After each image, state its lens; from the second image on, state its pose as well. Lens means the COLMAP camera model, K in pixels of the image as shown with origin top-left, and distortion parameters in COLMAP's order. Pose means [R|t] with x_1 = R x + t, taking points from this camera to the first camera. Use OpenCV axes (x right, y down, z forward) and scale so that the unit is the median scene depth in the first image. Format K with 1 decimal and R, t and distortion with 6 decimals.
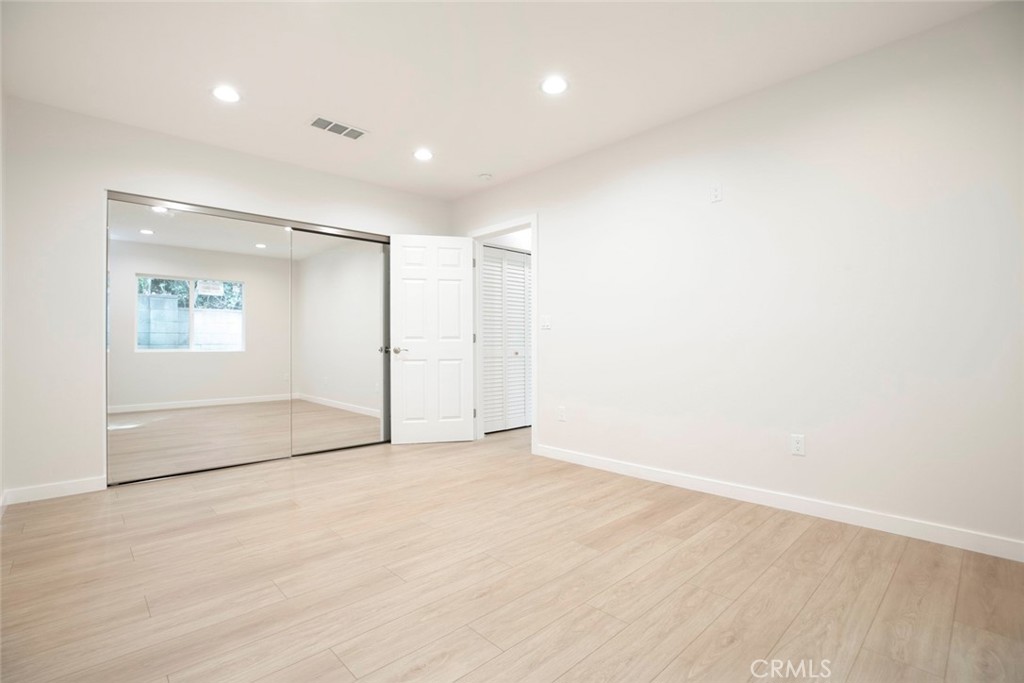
lens RADIAL K [[463.0, 0, 505.9], [0, 463.0, 342.8], [0, 0, 1]] dist [0.001472, 0.000082]
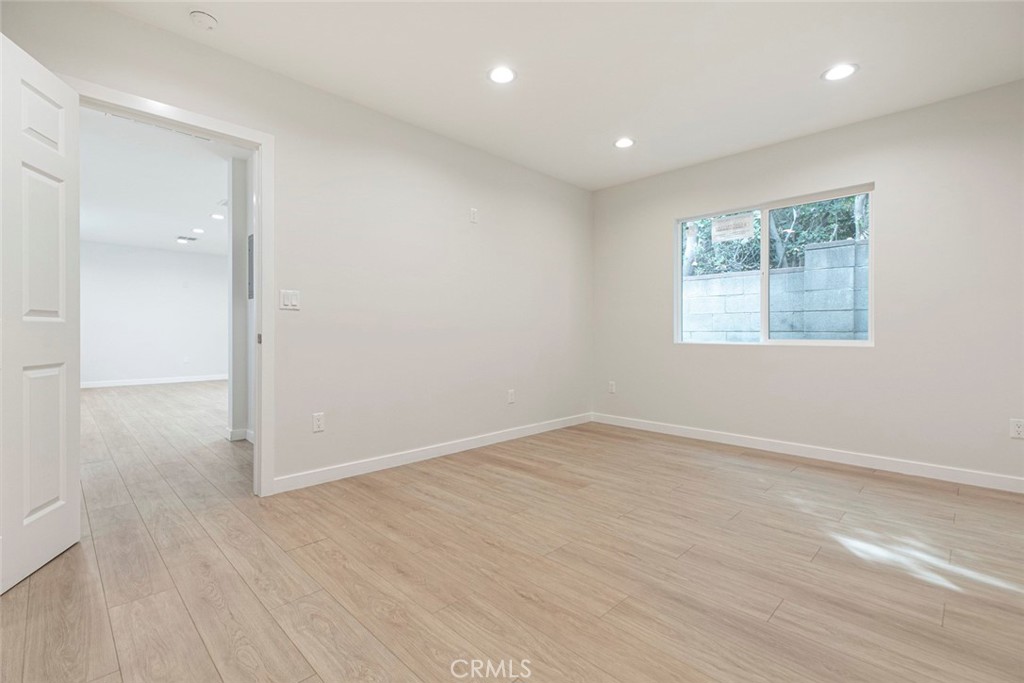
lens RADIAL K [[463.0, 0, 505.6], [0, 463.0, 341.3], [0, 0, 1]] dist [0.001472, 0.000082]
pose [[-0.024883, -0.008253, 0.999656, -1.000711], [-0.006078, 0.999949, 0.008105, 0.027646], [-0.999672, -0.005874, -0.024932, 1.150612]]
